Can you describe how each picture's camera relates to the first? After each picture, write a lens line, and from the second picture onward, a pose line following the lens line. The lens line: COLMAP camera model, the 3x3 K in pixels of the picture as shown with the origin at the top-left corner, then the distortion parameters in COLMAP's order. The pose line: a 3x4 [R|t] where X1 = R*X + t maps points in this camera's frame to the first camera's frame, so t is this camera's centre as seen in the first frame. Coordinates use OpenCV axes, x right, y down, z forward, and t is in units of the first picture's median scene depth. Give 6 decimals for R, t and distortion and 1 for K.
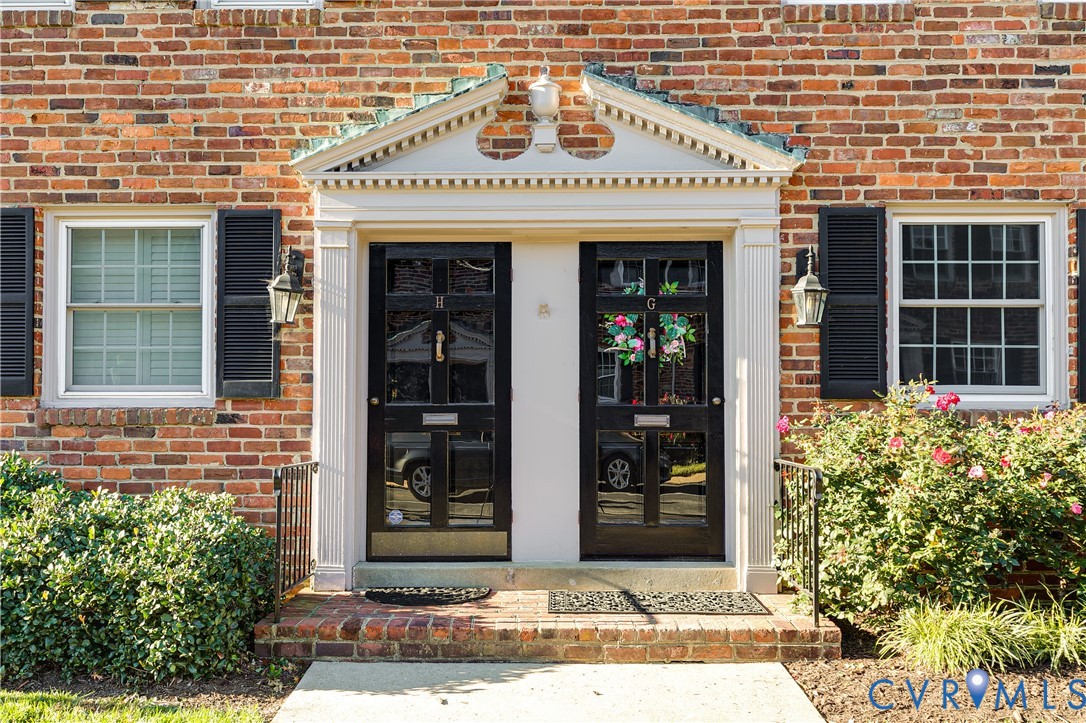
lens RADIAL K [[1094.8, 0, 543.1], [0, 1094.8, 361.4], [0, 0, 1]] dist [-0.014576, 0.000000]
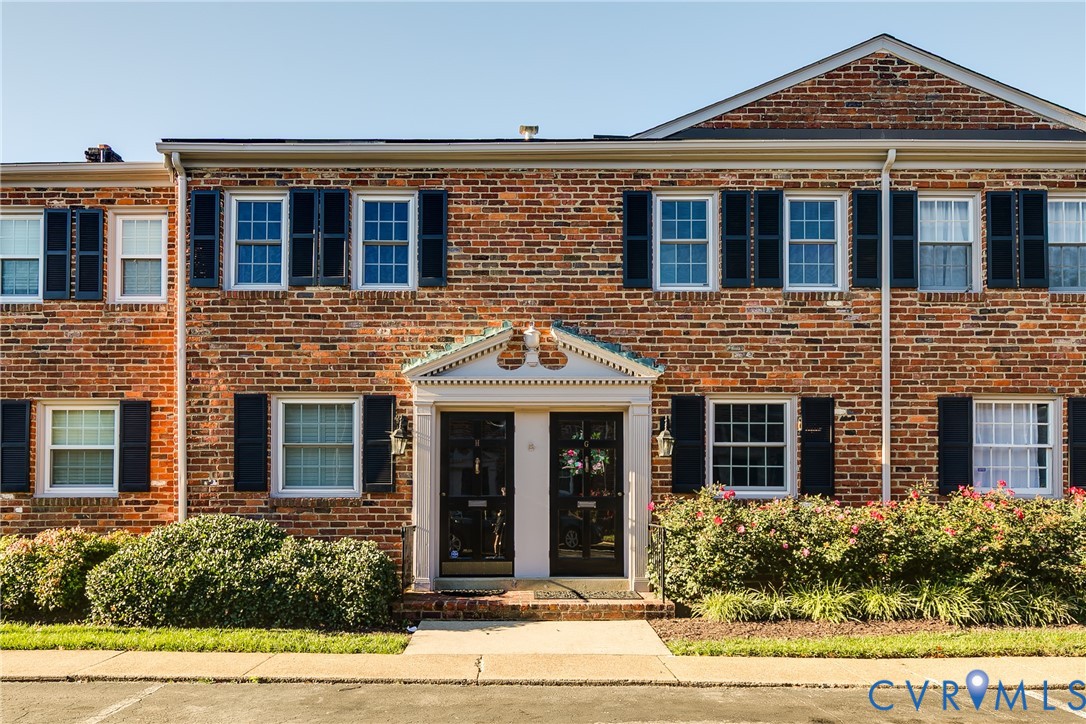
lens RADIAL K [[628.2, 0, 552.4], [0, 628.2, 439.1], [0, 0, 1]] dist [-0.002929, -0.000164]
pose [[0.999235, 0.003885, 0.038914, -0.005494], [-0.001902, 0.998703, -0.050876, -0.004892], [-0.039061, 0.050763, 0.997947, -0.119448]]
